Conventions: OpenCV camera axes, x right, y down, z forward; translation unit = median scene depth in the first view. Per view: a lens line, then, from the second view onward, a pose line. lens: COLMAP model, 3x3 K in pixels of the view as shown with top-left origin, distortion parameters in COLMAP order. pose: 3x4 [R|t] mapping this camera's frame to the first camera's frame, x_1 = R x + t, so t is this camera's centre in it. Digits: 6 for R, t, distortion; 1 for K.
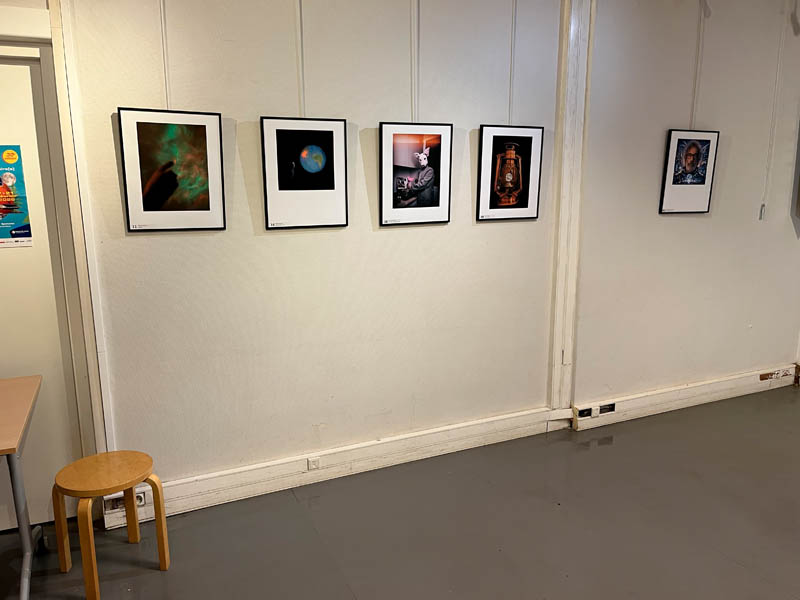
lens RADIAL K [[599.9, 0, 397.8], [0, 599.9, 296.1], [0, 0, 1]] dist [0.061975, -0.085836]
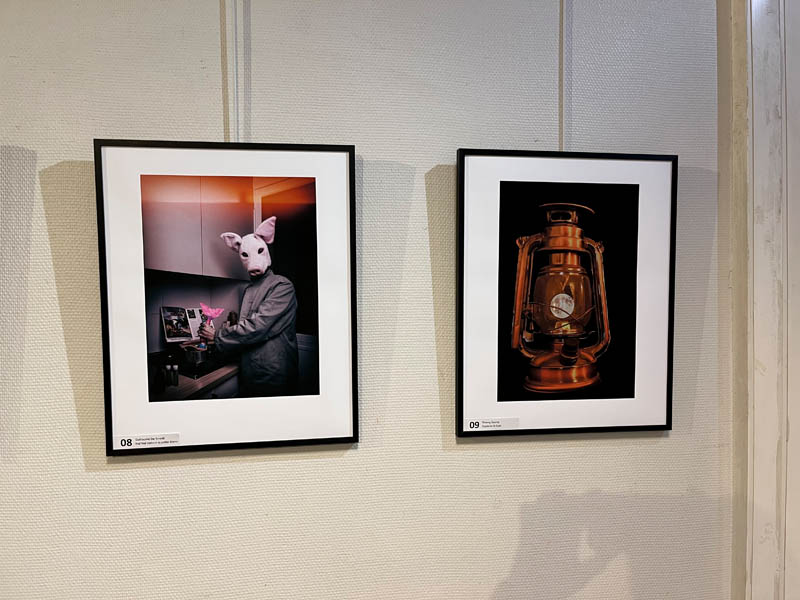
lens RADIAL K [[599.9, 0, 403.5], [0, 599.9, 296.7], [0, 0, 1]] dist [0.061975, -0.085836]
pose [[0.957034, 0.004694, -0.289937, 0.224299], [-0.056692, 0.983603, -0.171208, -0.161089], [0.284379, 0.180289, 0.941607, 0.760951]]
